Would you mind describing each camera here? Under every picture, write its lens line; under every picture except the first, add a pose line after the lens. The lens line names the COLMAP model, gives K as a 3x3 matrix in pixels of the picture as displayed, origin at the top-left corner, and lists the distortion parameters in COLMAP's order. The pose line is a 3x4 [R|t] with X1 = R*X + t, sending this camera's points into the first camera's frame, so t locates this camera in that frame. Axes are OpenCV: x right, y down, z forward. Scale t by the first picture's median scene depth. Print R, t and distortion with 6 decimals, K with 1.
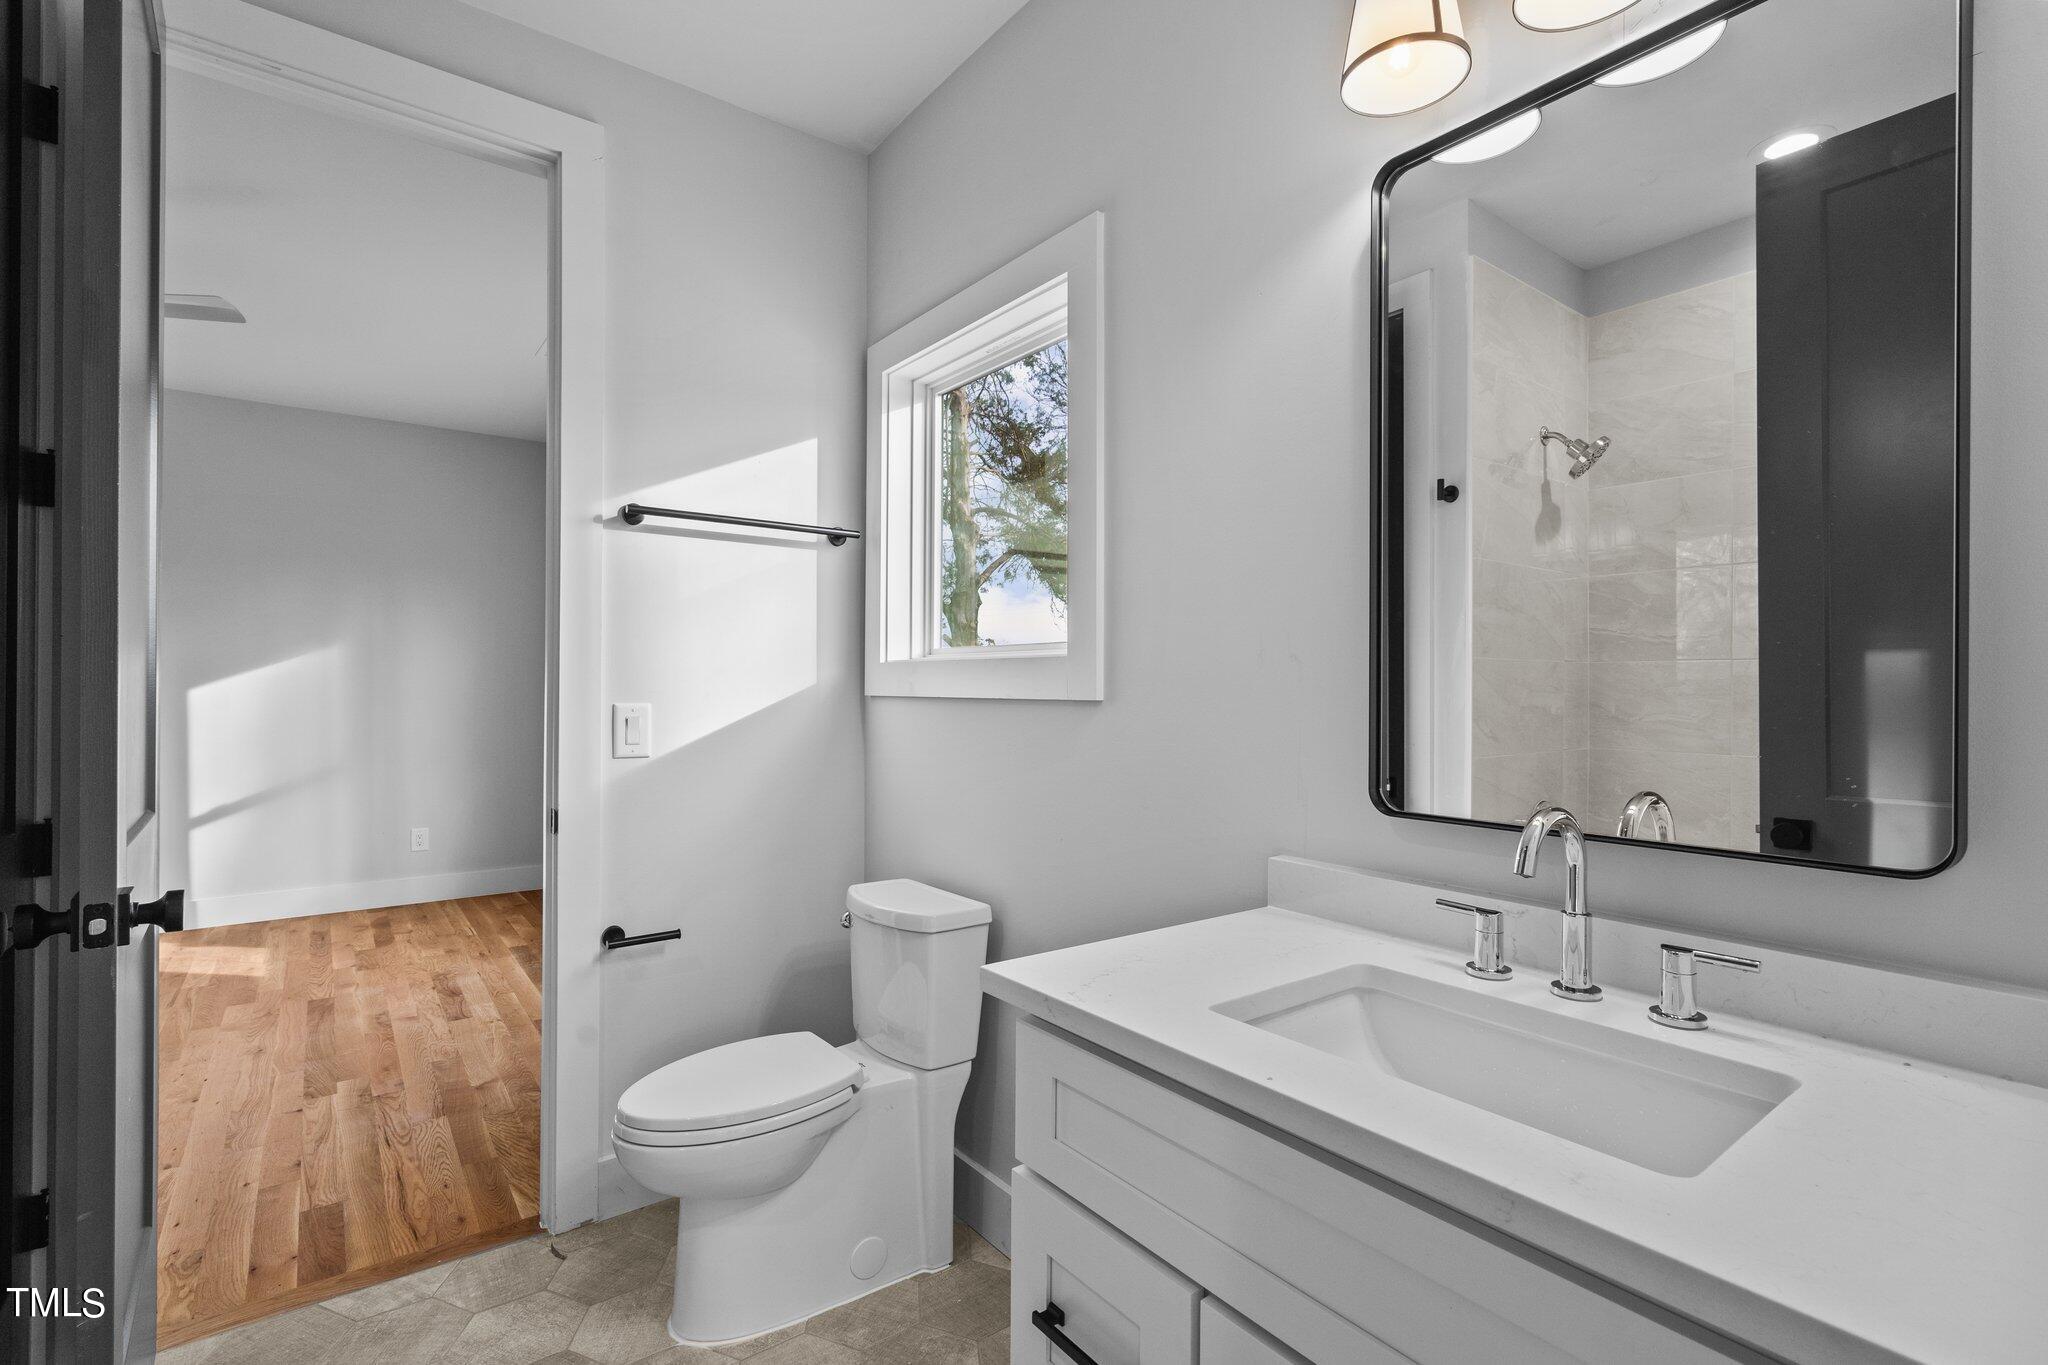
lens RADIAL K [[947.3, 0, 1032.9], [0, 947.3, 709.4], [0, 0, 1]] dist [0.000613, 0.000473]
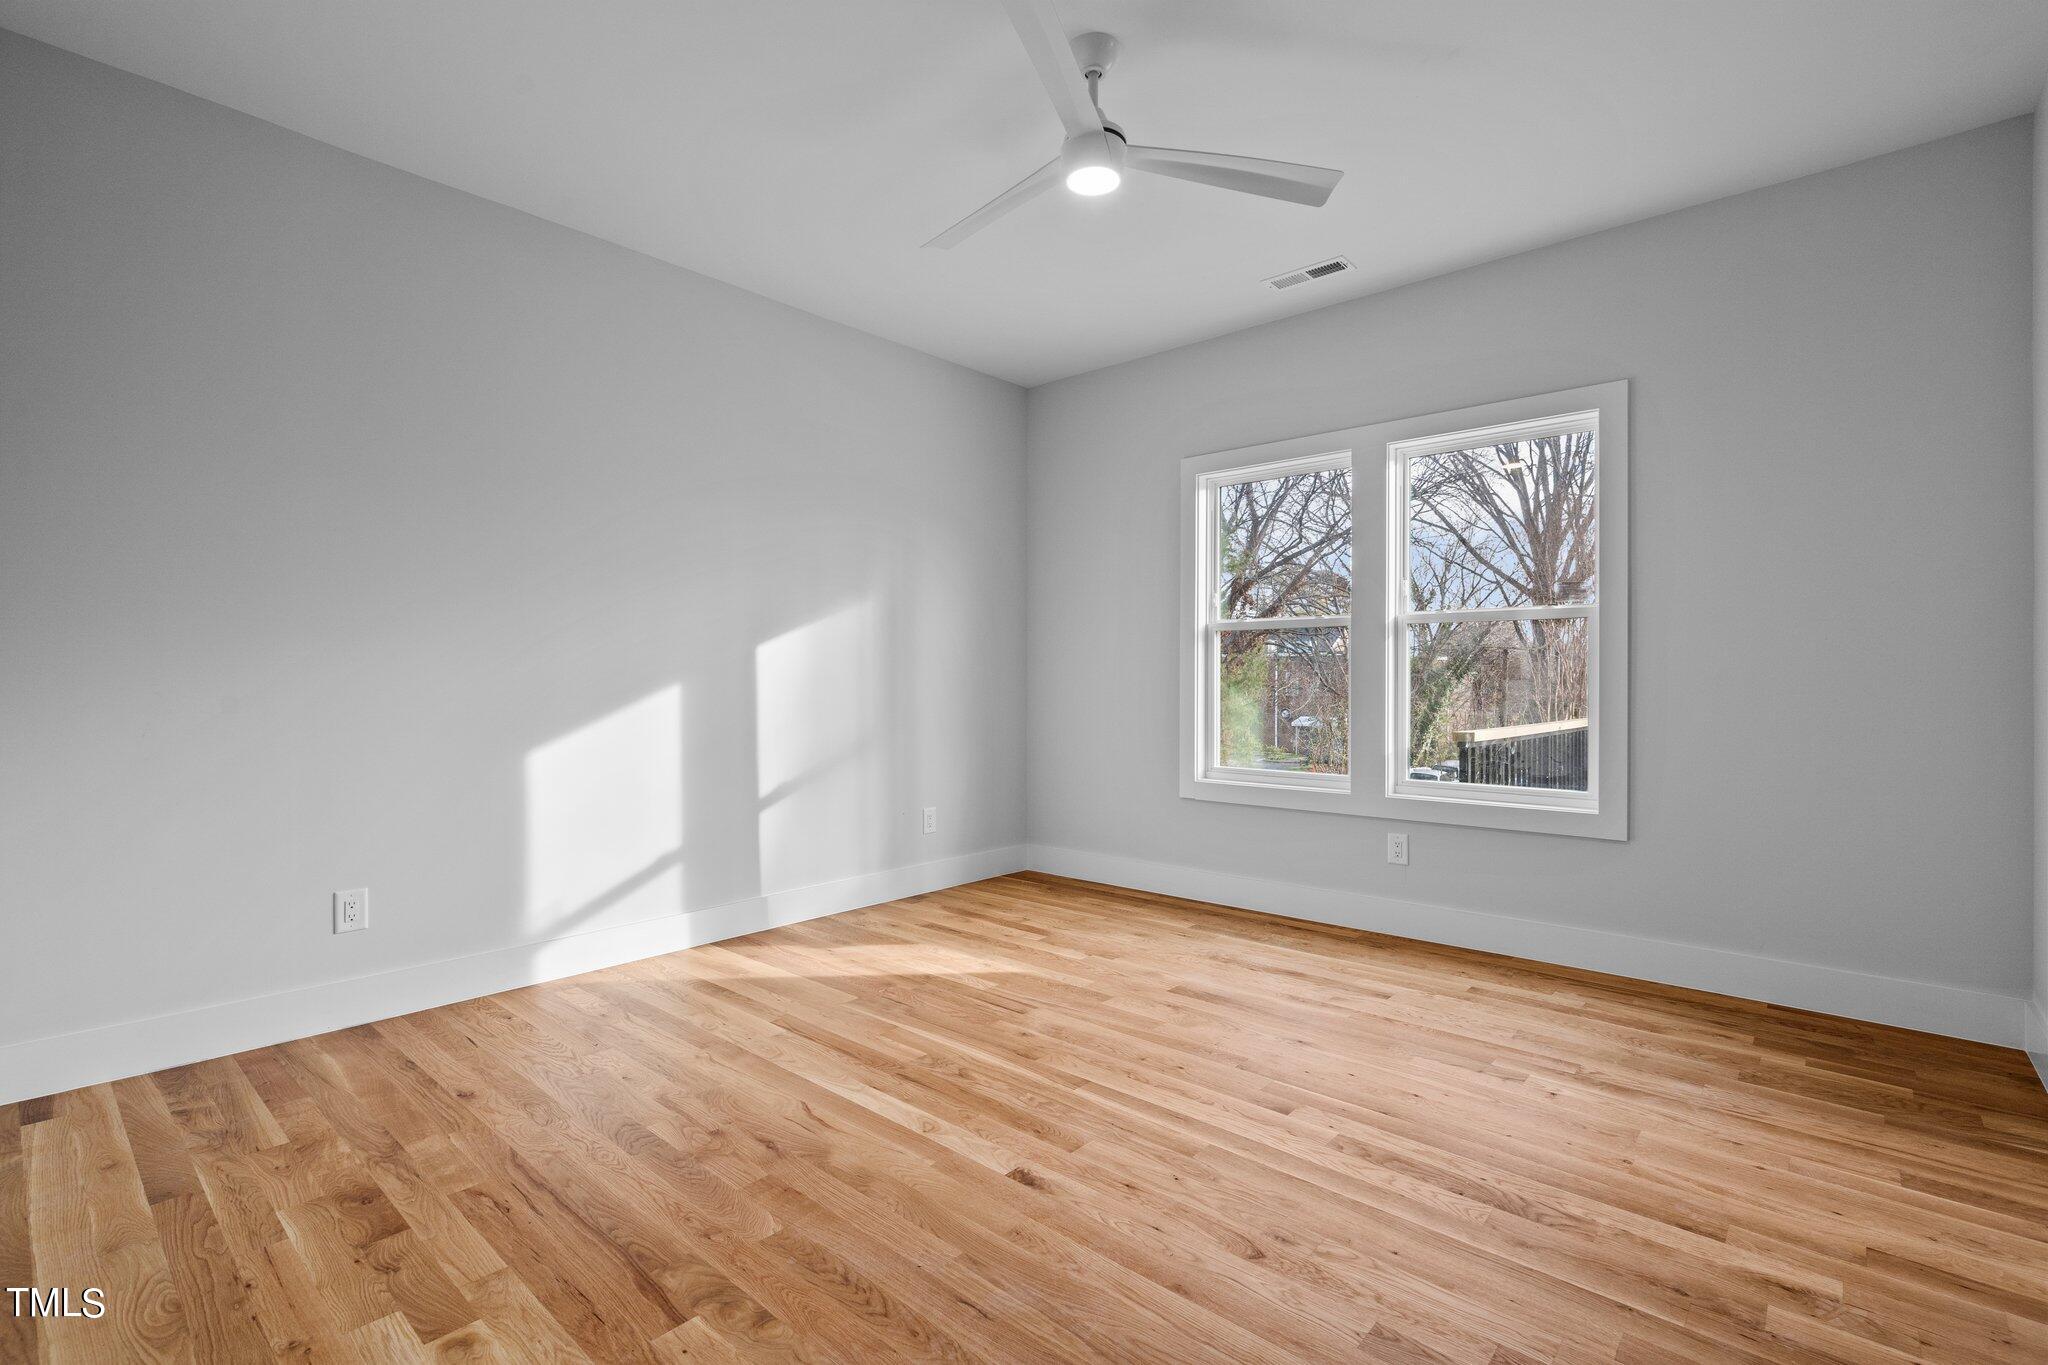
lens RADIAL K [[947.3, 0, 1032.9], [0, 947.3, 709.4], [0, 0, 1]] dist [0.000613, 0.000473]
pose [[0.980971, -0.010364, 0.193876, -0.981281], [0.008470, 0.999908, 0.010593, 0.035036], [-0.193968, -0.008750, 0.980969, 0.159298]]
